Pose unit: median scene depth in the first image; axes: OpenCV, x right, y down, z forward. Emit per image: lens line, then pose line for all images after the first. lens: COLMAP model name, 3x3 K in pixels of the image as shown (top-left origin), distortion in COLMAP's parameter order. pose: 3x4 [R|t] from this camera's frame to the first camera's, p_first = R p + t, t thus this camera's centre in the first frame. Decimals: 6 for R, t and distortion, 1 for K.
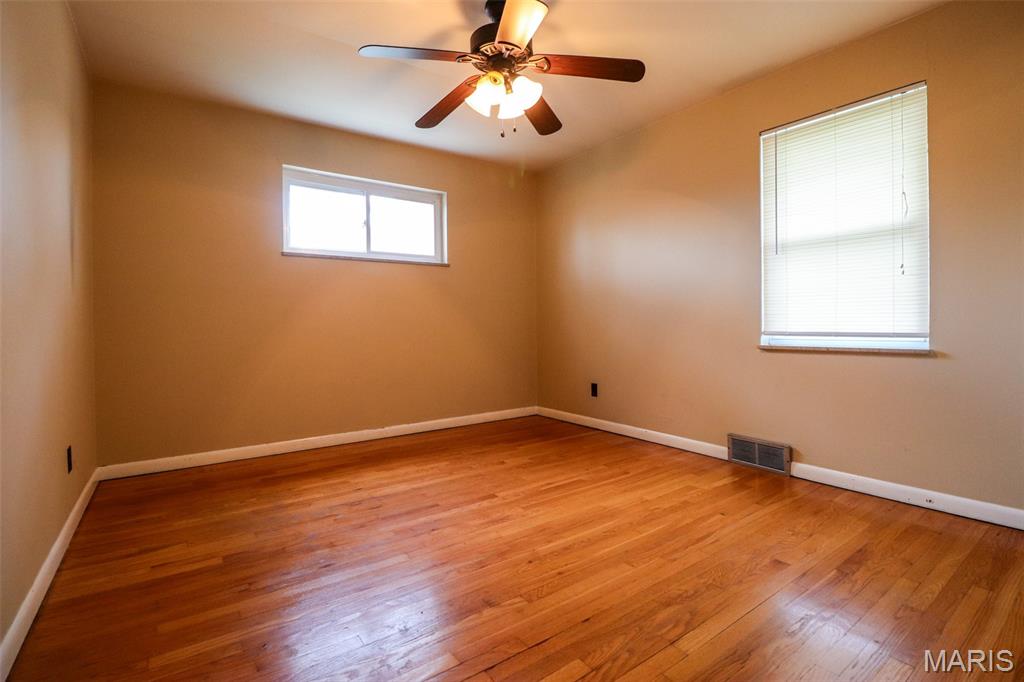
lens RADIAL K [[474.8, 0, 512.0], [0, 474.8, 331.3], [0, 0, 1]] dist [-0.000878, -0.015876]
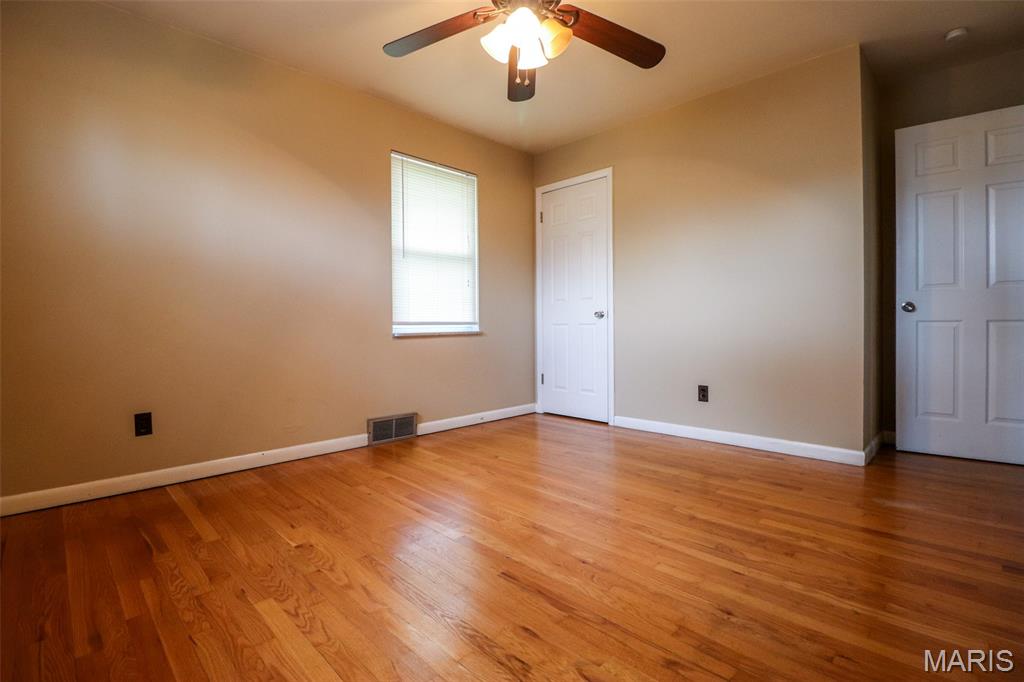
lens RADIAL K [[474.8, 0, 512.0], [0, 474.8, 331.3], [0, 0, 1]] dist [-0.000878, -0.015876]
pose [[-0.160886, -0.002793, 0.986969, -0.727876], [0.025763, 0.999643, 0.007029, 0.025106], [-0.986637, 0.026558, -0.160757, 0.983086]]
